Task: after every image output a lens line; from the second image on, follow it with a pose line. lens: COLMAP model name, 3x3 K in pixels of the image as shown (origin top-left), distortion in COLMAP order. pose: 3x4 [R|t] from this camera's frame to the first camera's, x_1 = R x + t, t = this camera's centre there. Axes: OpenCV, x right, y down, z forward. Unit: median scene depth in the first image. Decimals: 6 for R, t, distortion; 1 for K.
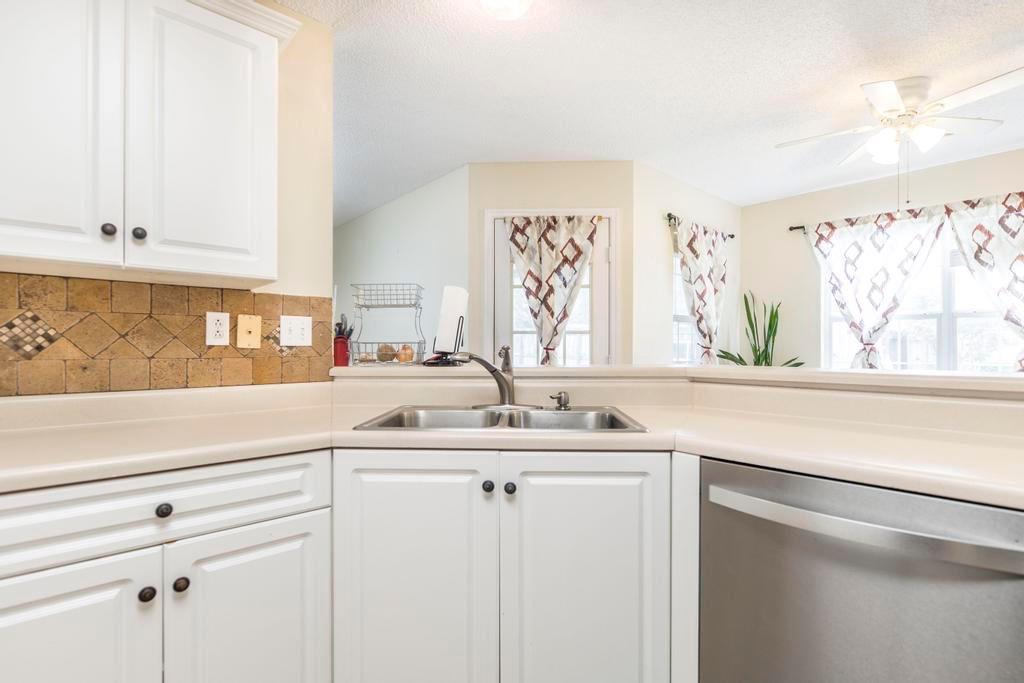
lens RADIAL K [[490.4, 0, 501.5], [0, 490.4, 347.4], [0, 0, 1]] dist [-0.005358, 0.000393]
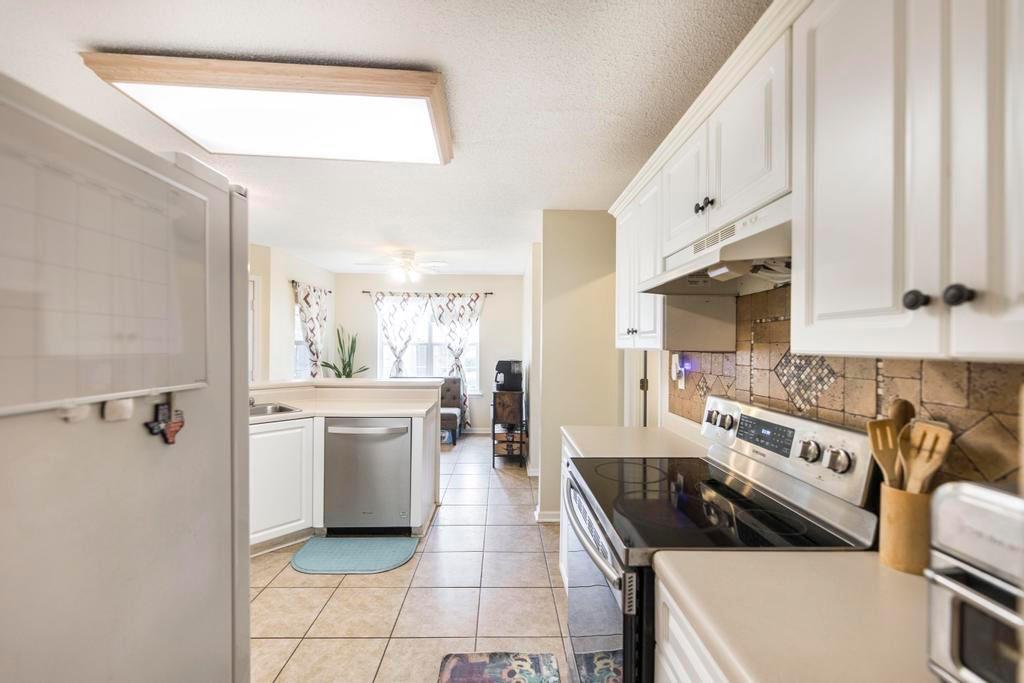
lens RADIAL K [[415.9, 0, 511.2], [0, 415.9, 347.3], [0, 0, 1]] dist [-0.010249, -0.000315]
pose [[0.650295, 0.000162, 0.759681, -0.217660], [-0.006715, 0.999962, 0.005536, -0.060648], [-0.759652, -0.008701, 0.650272, -0.417279]]
